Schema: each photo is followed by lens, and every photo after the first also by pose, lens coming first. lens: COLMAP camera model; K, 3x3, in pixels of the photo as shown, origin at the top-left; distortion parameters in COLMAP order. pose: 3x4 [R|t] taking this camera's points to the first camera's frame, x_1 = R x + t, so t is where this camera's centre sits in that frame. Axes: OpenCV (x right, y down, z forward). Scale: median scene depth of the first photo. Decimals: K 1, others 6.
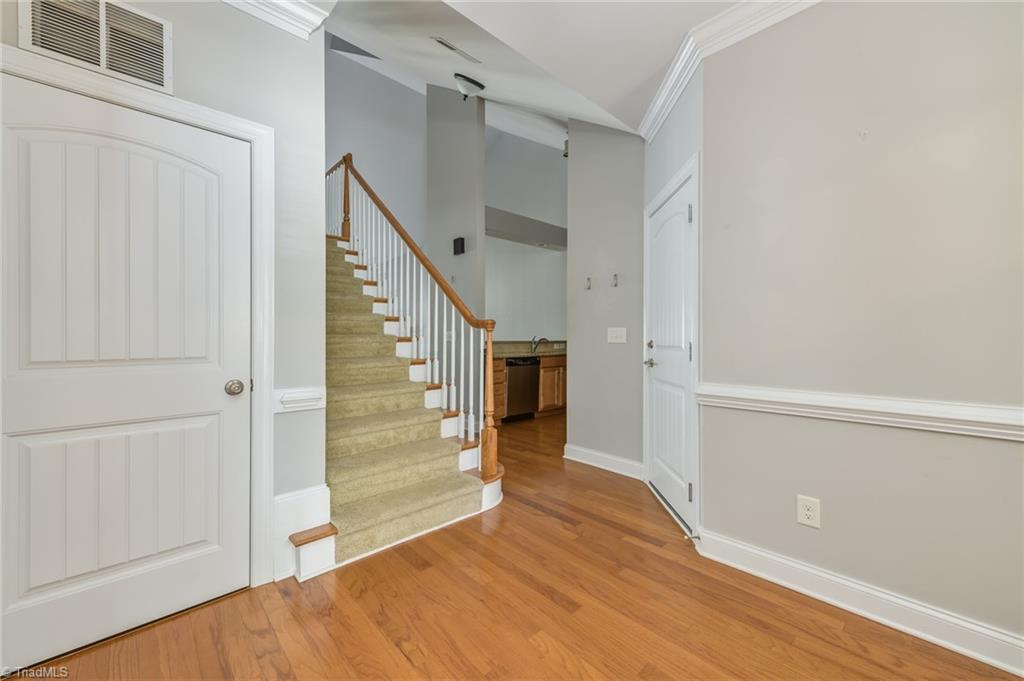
lens RADIAL K [[408.4, 0, 511.8], [0, 408.4, 340.7], [0, 0, 1]] dist [0.007647, -0.000287]
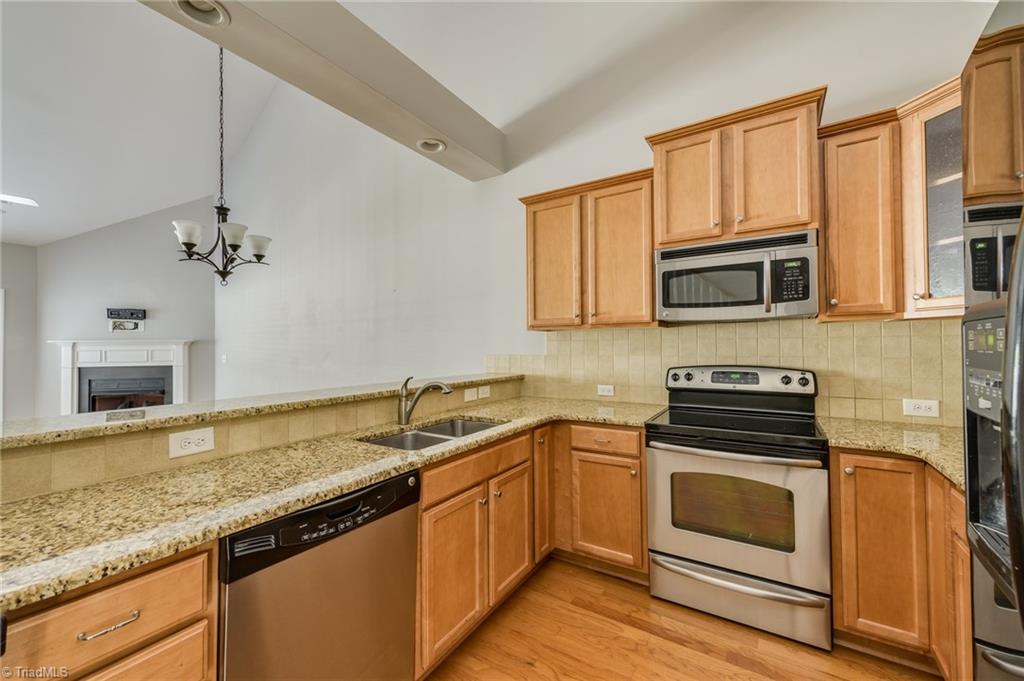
lens RADIAL K [[408.4, 0, 512.1], [0, 408.4, 338.8], [0, 0, 1]] dist [0.007647, -0.000287]
pose [[0.969177, -0.003356, 0.246341, 0.057108], [0.007864, 0.999819, -0.017316, -0.035362], [-0.246239, 0.018719, 0.969028, 0.679078]]
